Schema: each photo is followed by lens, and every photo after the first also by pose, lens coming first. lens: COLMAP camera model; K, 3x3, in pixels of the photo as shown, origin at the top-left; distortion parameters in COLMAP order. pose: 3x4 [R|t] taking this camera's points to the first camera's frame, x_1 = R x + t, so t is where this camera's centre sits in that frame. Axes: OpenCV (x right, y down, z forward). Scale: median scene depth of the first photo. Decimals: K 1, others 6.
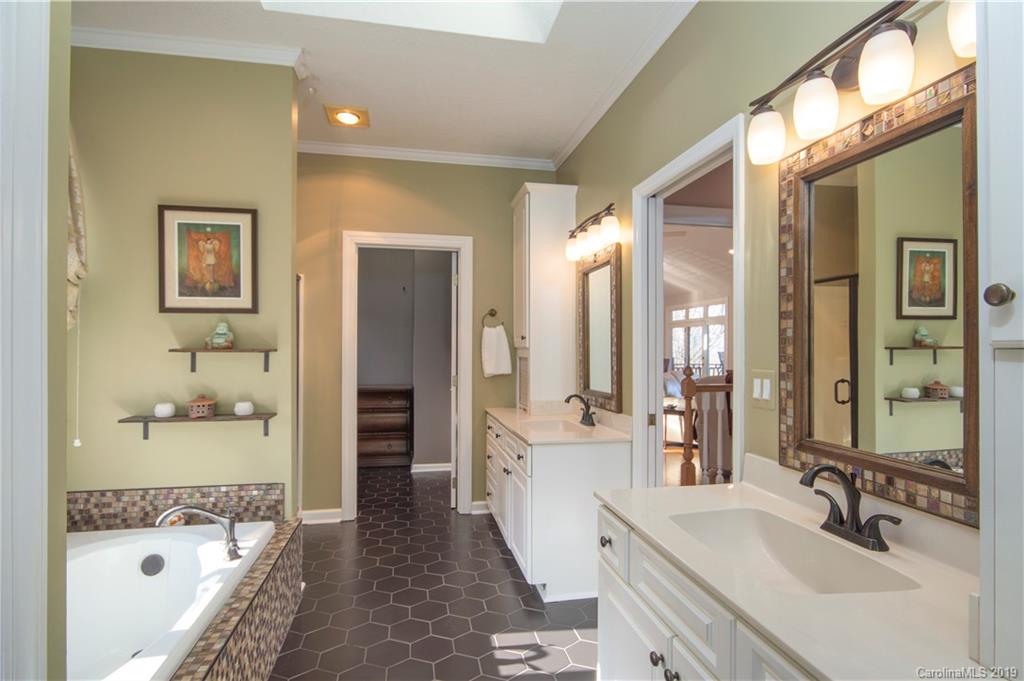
lens RADIAL K [[515.9, 0, 512.0], [0, 515.9, 340.5], [0, 0, 1]] dist [0.000682, -0.000188]
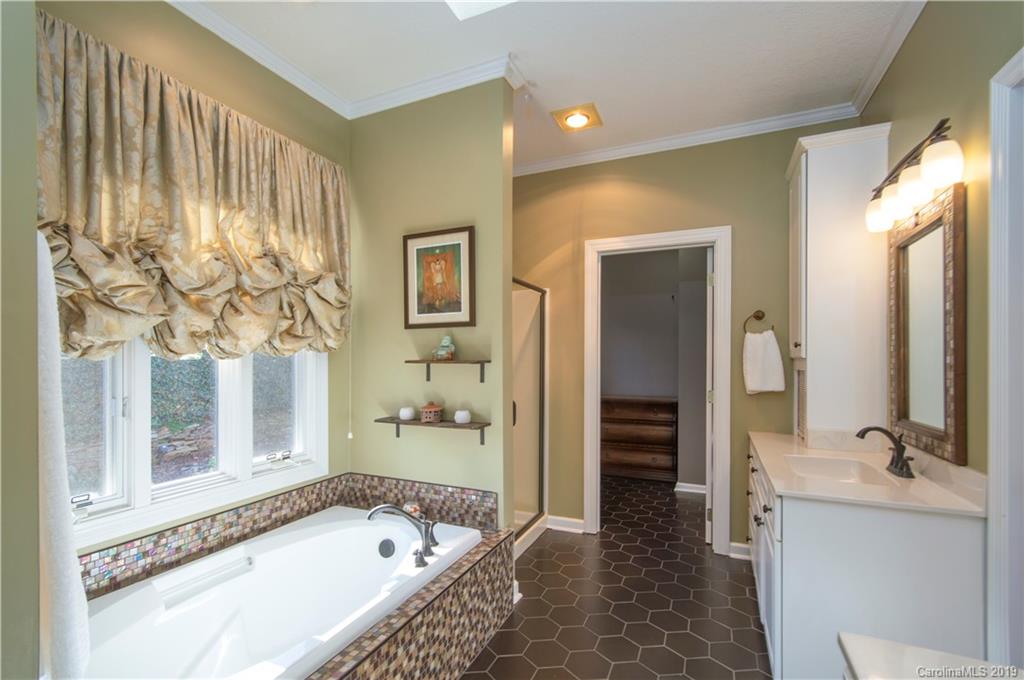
lens RADIAL K [[460.4, 0, 509.9], [0, 460.4, 360.1], [0, 0, 1]] dist [-0.000148, 0.000013]
pose [[0.810624, -0.001773, -0.585564, 0.094903], [0.011686, 0.999845, 0.013151, 0.004034], [0.585450, -0.017503, 0.810520, 0.252814]]
